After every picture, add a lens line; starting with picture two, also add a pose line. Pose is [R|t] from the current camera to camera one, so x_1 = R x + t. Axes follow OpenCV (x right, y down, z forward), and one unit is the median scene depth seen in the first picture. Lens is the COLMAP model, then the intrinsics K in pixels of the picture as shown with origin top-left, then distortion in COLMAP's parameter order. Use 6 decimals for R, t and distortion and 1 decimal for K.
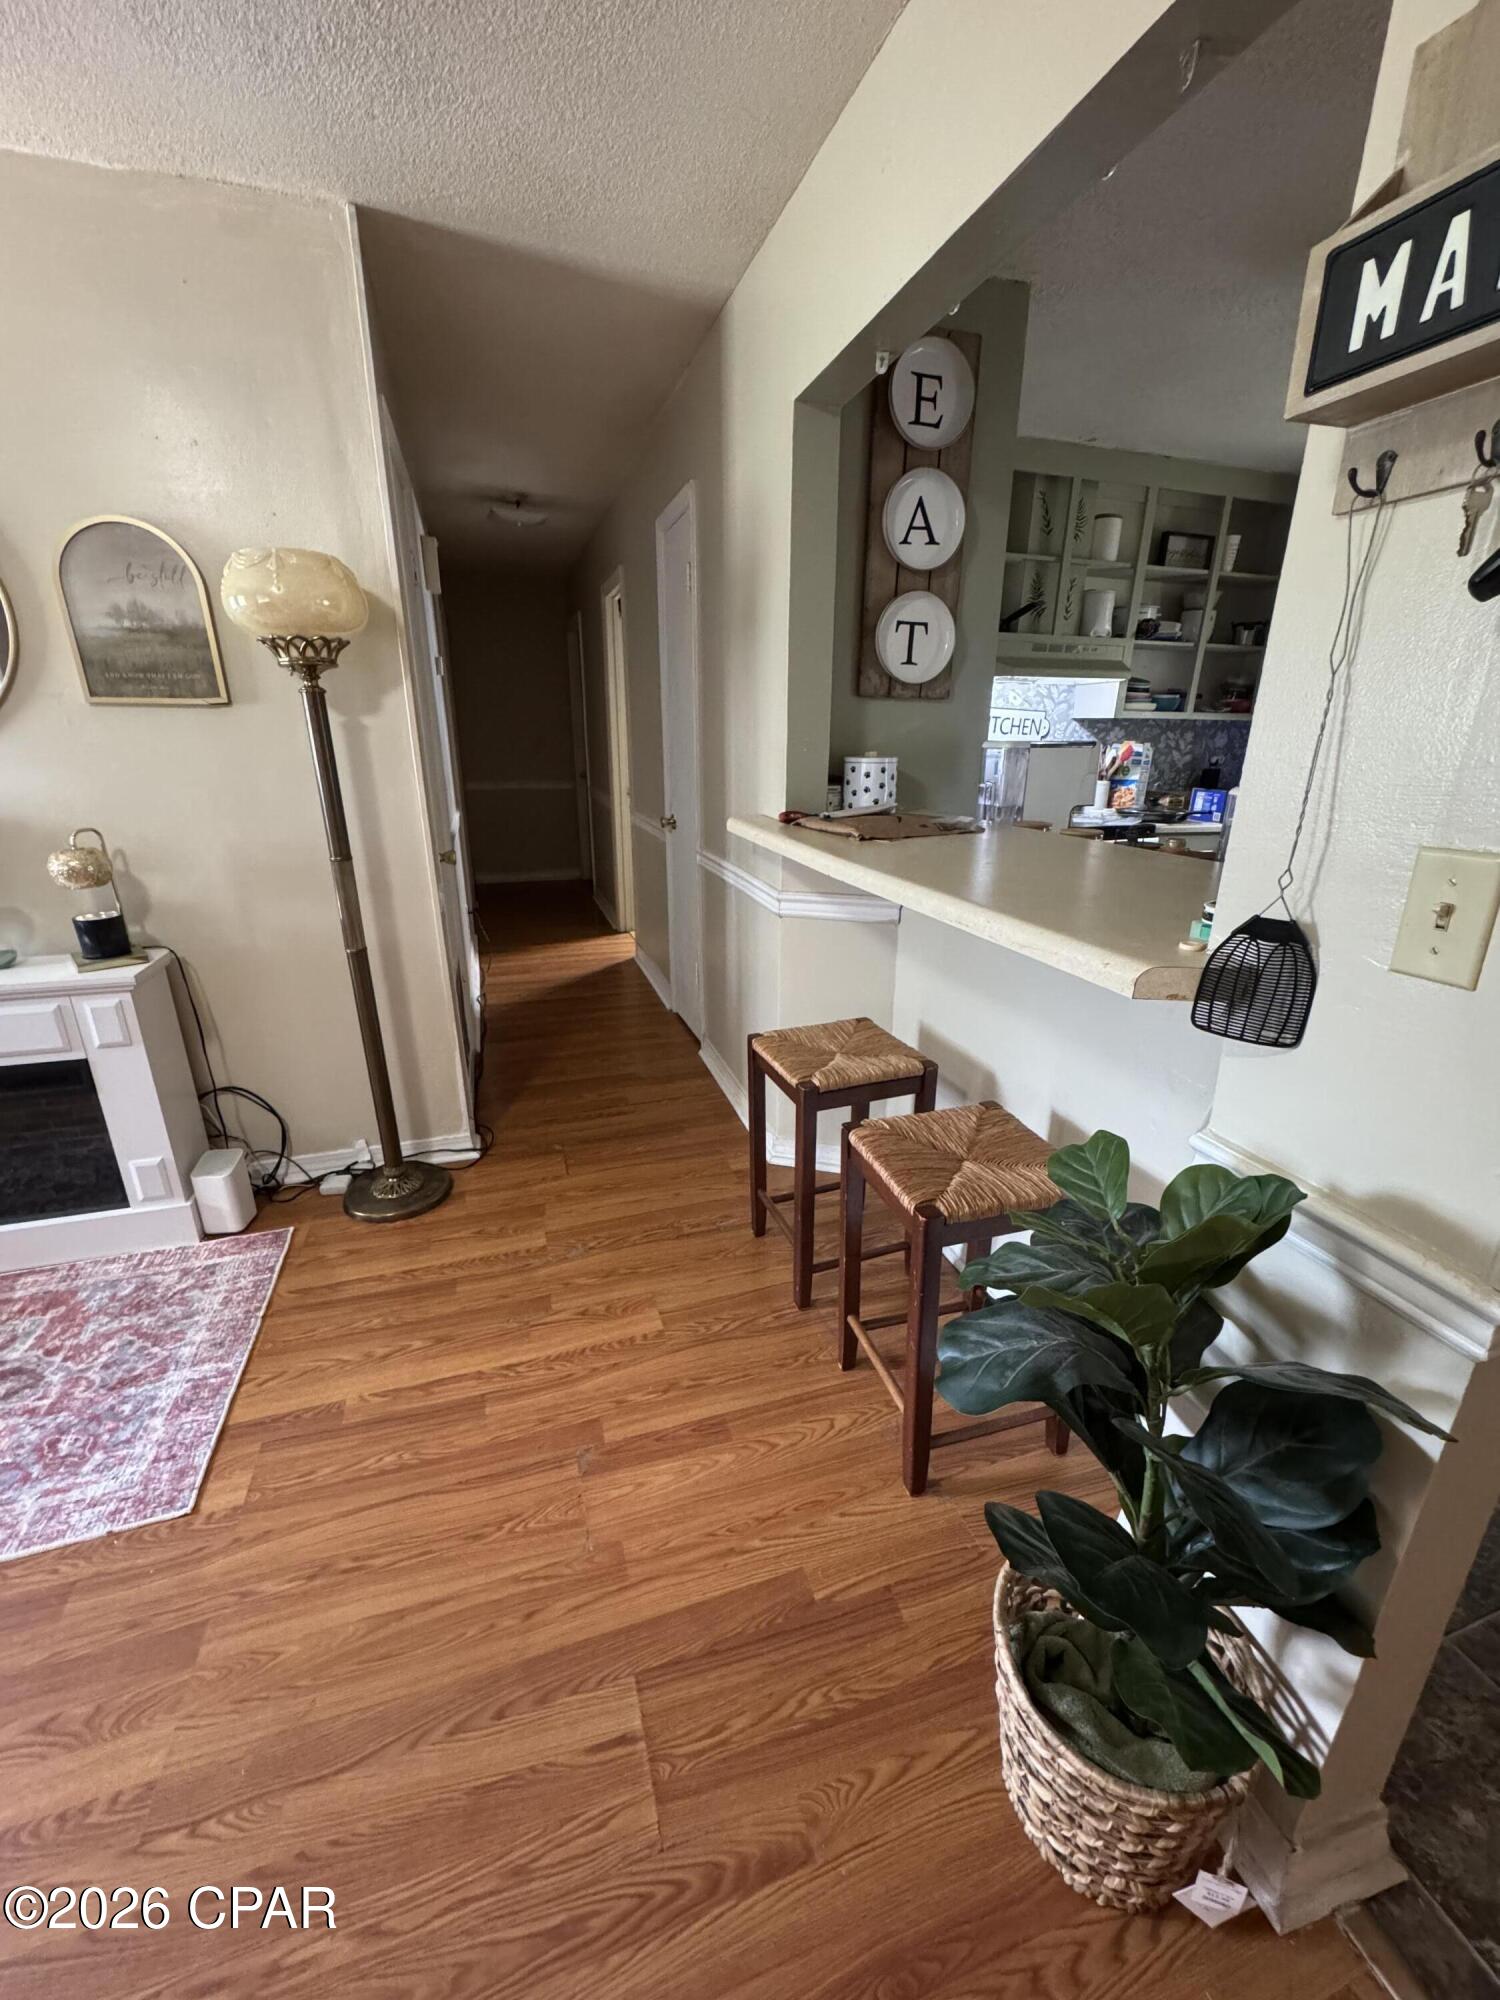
lens RADIAL K [[793.5, 0, 752.9], [0, 793.5, 1003.4], [0, 0, 1]] dist [0.001033, -0.000114]
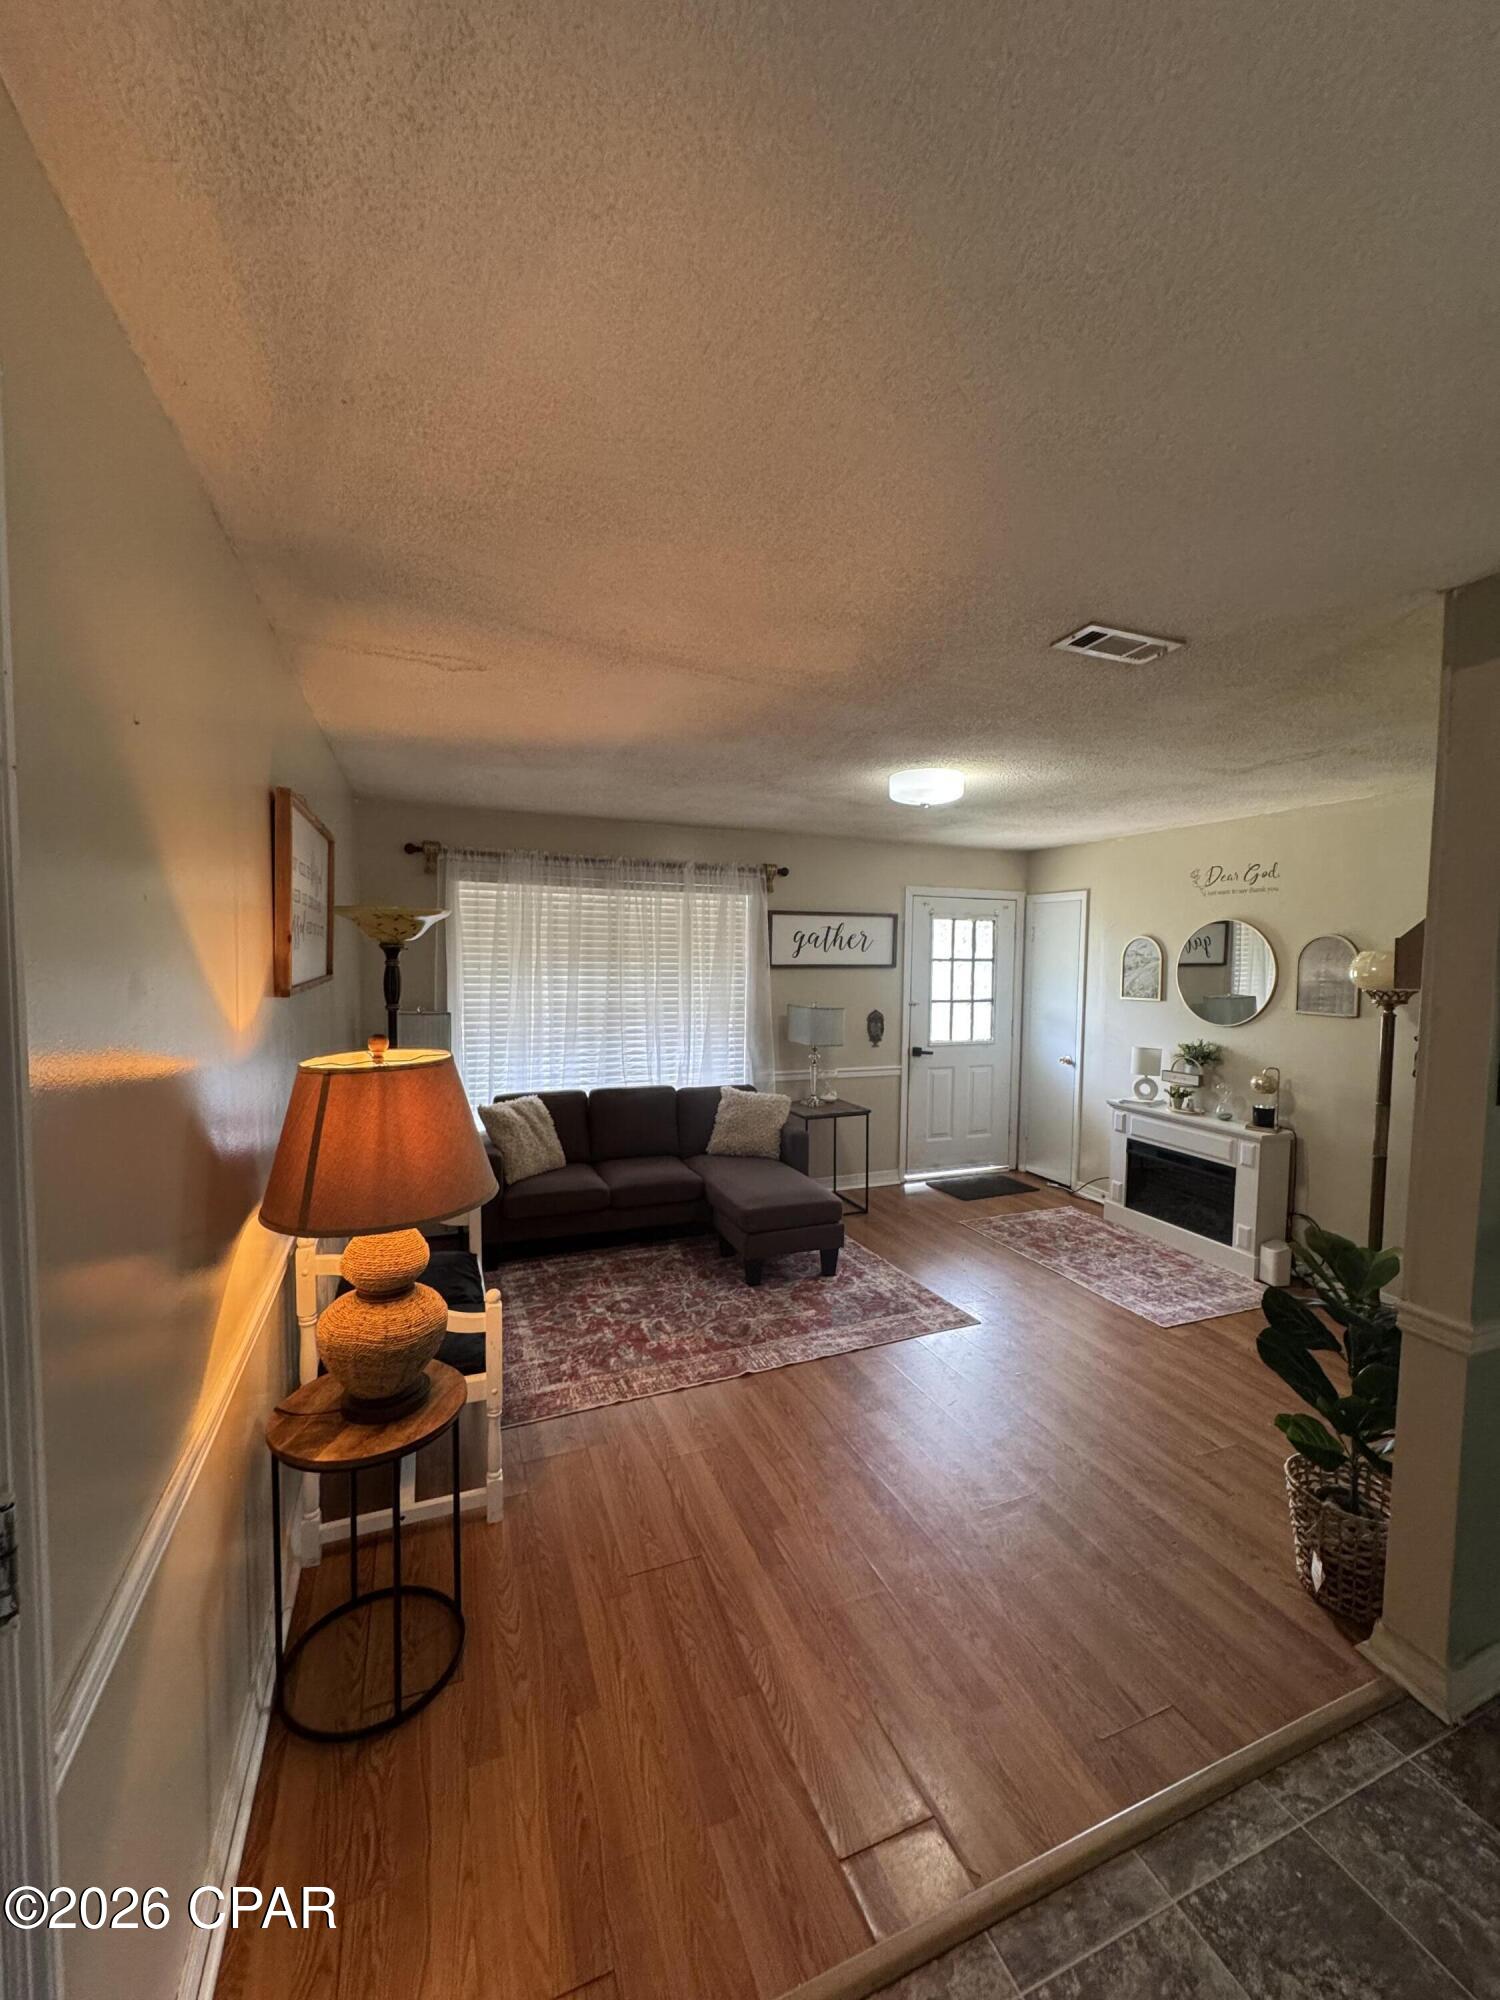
lens RADIAL K [[793.5, 0, 748.6], [0, 793.5, 1003.0], [0, 0, 1]] dist [0.001033, -0.000114]
pose [[0.071261, 0.056751, -0.995842, 1.216848], [-0.344671, 0.938282, 0.028806, 0.044681], [0.936015, 0.341185, 0.086423, -0.591873]]
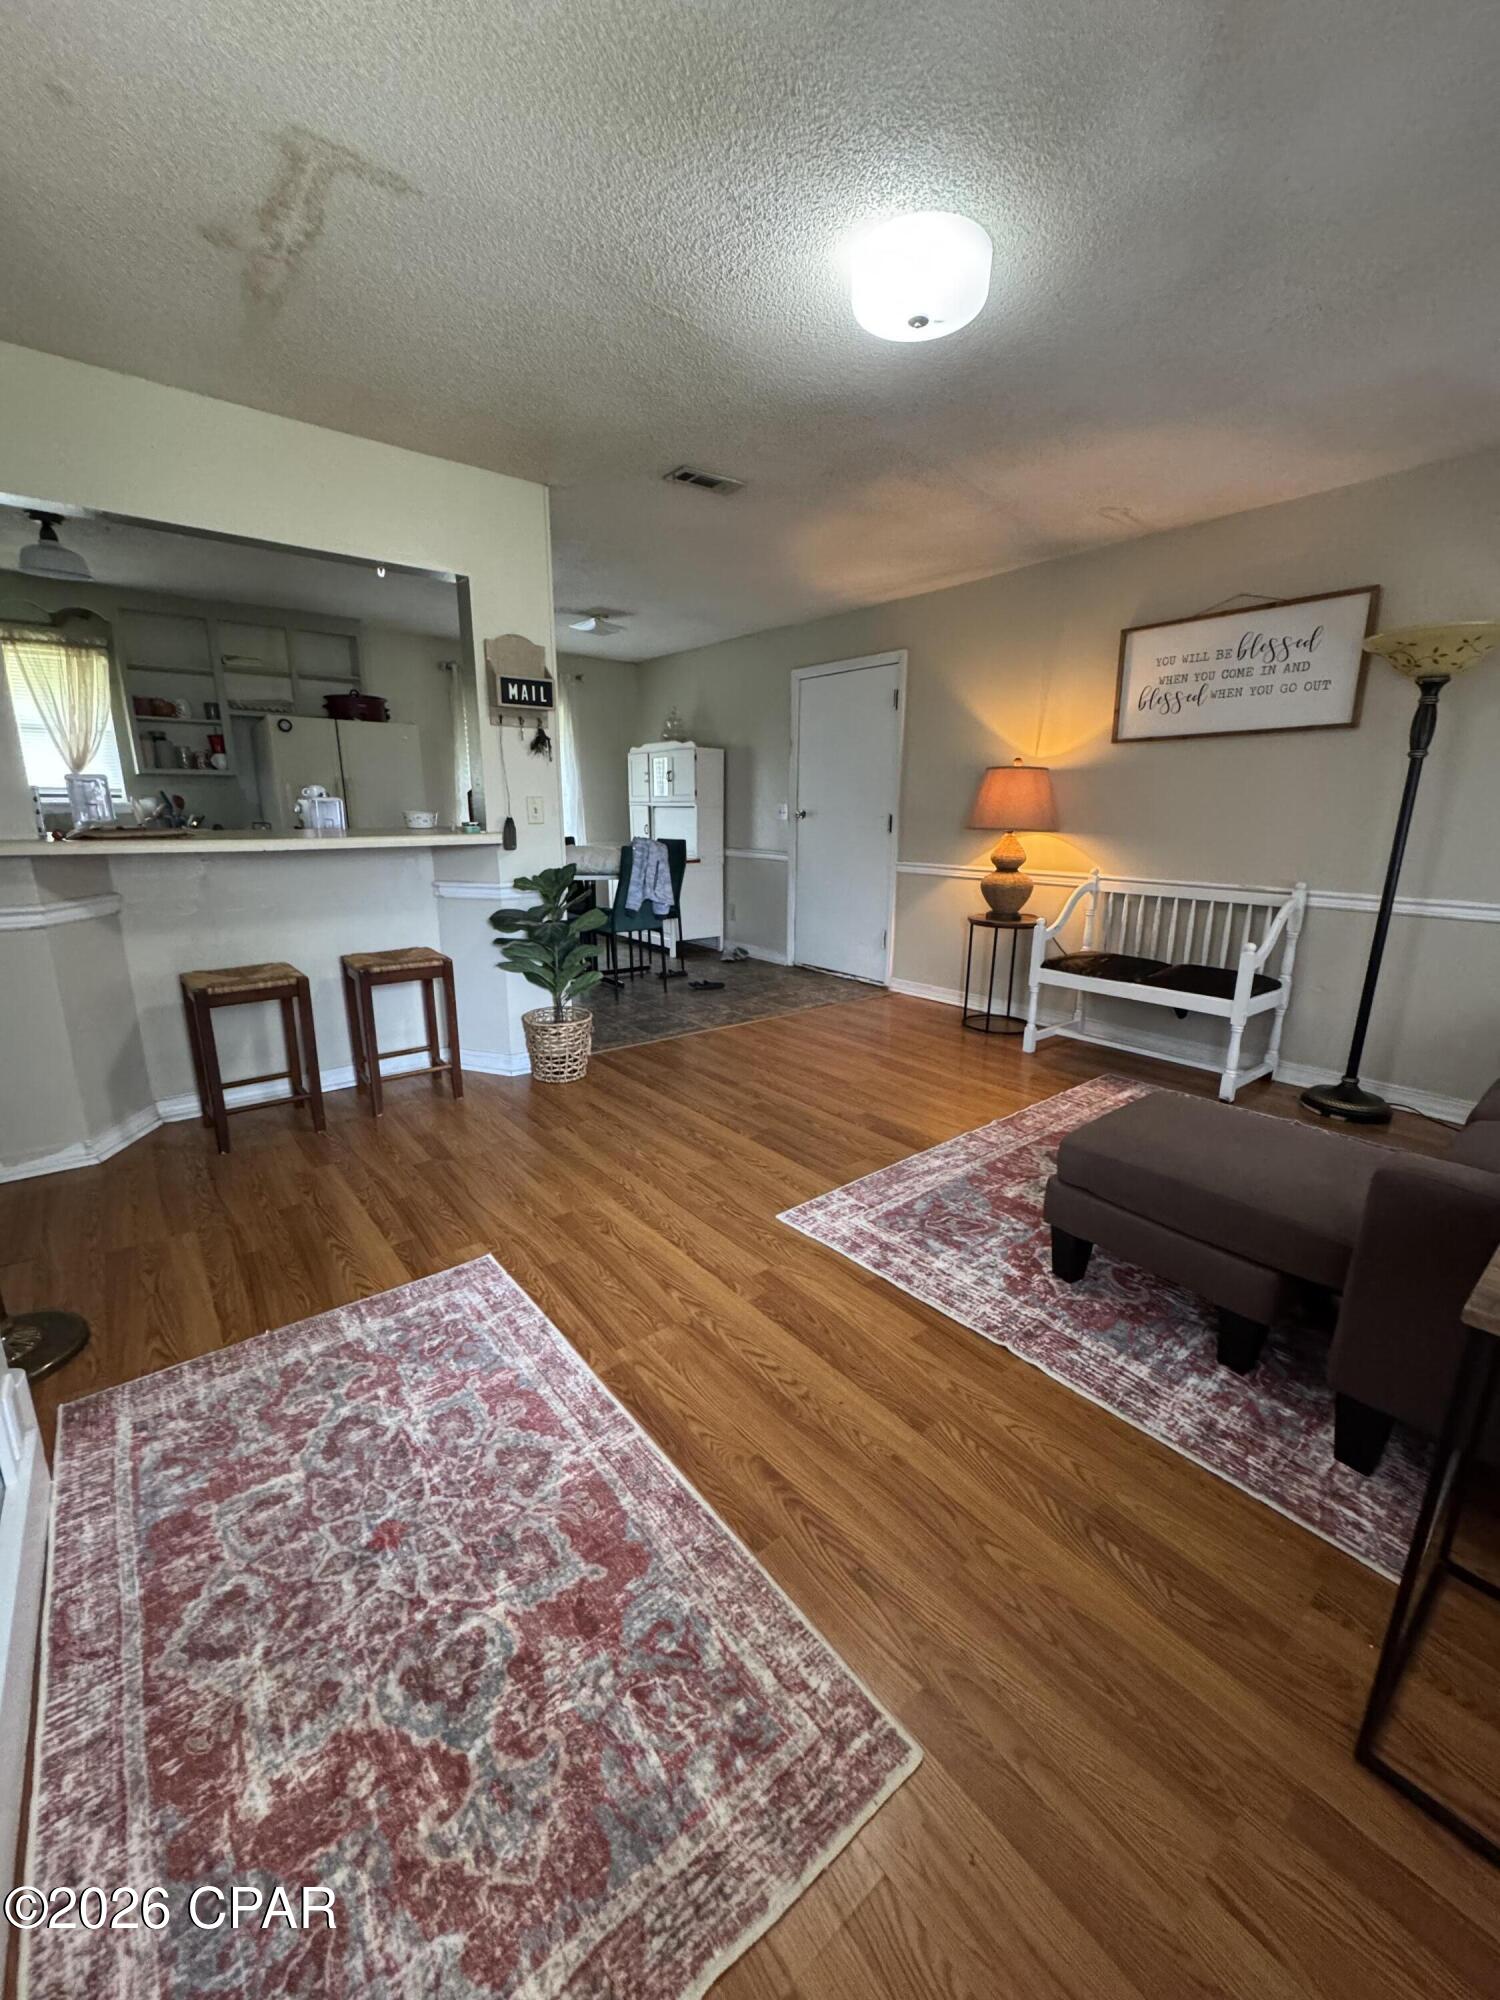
lens RADIAL K [[793.5, 0, 748.7], [0, 793.5, 1000.4], [0, 0, 1]] dist [0.001033, -0.000114]
pose [[-0.356801, -0.227360, 0.906091, -1.607647], [0.302872, 0.889386, 0.342433, -0.123603], [-0.883720, 0.396610, -0.248473, 0.555106]]
